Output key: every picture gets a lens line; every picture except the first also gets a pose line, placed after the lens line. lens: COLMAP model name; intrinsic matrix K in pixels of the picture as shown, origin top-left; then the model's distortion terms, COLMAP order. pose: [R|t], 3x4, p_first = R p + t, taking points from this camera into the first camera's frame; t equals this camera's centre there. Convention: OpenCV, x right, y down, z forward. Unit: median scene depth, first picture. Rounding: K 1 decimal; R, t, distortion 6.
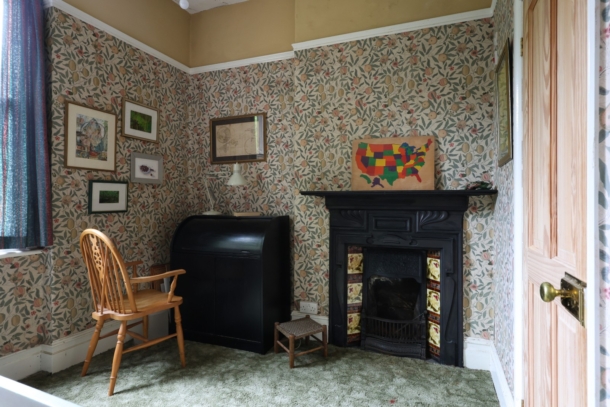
lens RADIAL K [[309.8, 0, 305.2], [0, 309.8, 203.7], [0, 0, 1]] dist [-0.001717, 0.000026]
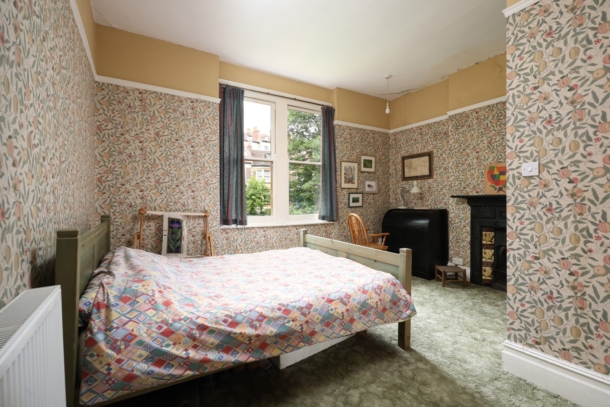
lens RADIAL K [[274.8, 0, 305.5], [0, 274.8, 200.1], [0, 0, 1]] dist [0.003297, 0.000271]
pose [[0.793669, -0.010563, -0.608258, 0.281083], [0.009167, 0.999943, -0.005403, -0.012637], [0.608281, -0.001287, 0.793721, -0.777531]]
